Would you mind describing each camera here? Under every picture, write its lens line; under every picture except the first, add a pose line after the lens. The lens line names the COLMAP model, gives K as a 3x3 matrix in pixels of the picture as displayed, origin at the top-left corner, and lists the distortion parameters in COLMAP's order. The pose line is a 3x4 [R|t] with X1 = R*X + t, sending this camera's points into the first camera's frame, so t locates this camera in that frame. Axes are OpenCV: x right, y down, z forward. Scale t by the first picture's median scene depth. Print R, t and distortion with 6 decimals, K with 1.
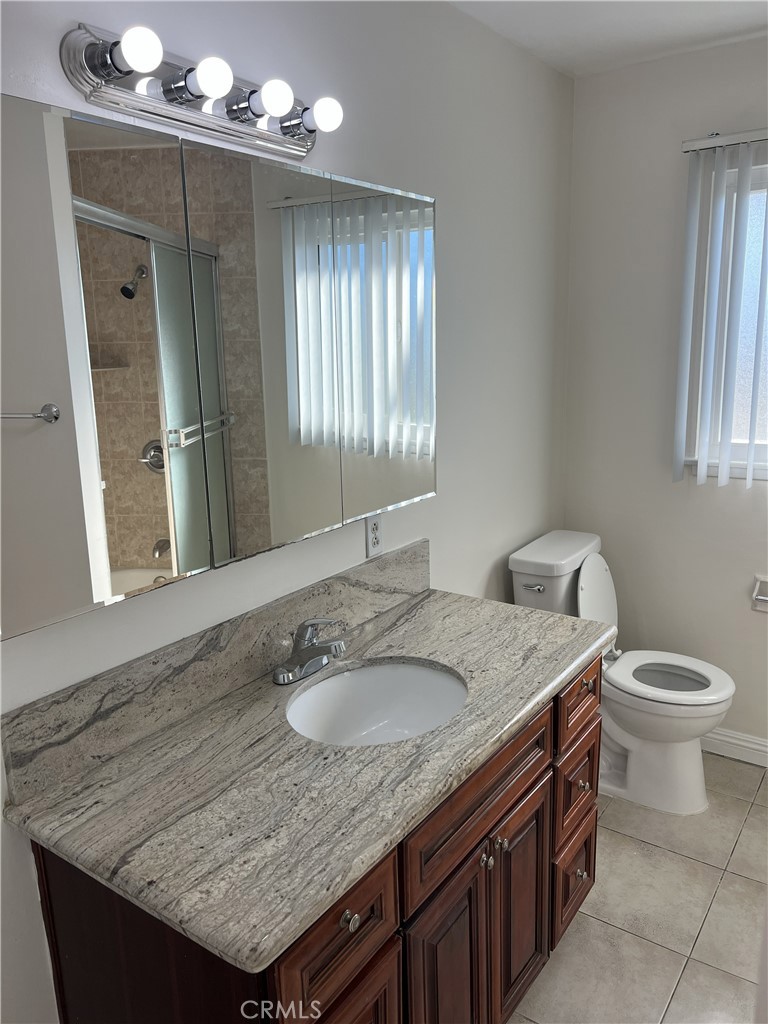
lens RADIAL K [[781.0, 0, 385.5], [0, 781.0, 507.7], [0, 0, 1]] dist [0.042472, -0.036284]
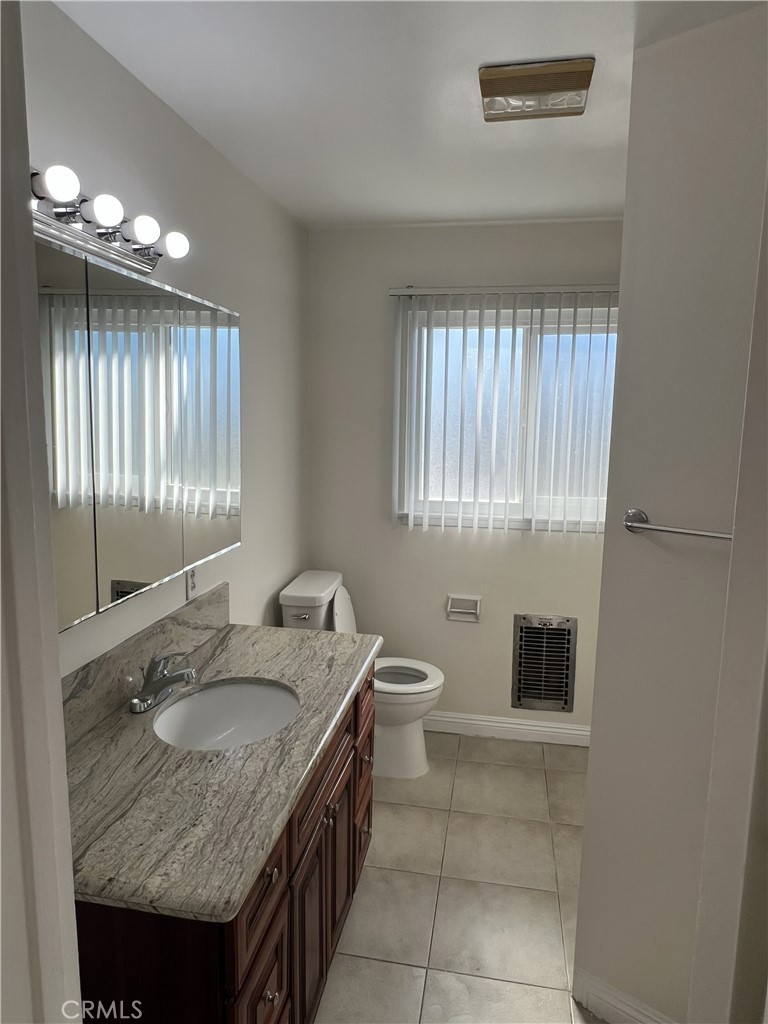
lens RADIAL K [[677.2, 0, 382.0], [0, 677.2, 505.2], [0, 0, 1]] dist [-0.003492, 0.007520]
pose [[0.906279, -0.016824, 0.422344, -0.197110], [0.050696, 0.996321, -0.069096, 0.006965], [-0.419628, 0.084031, 0.903798, -0.069570]]
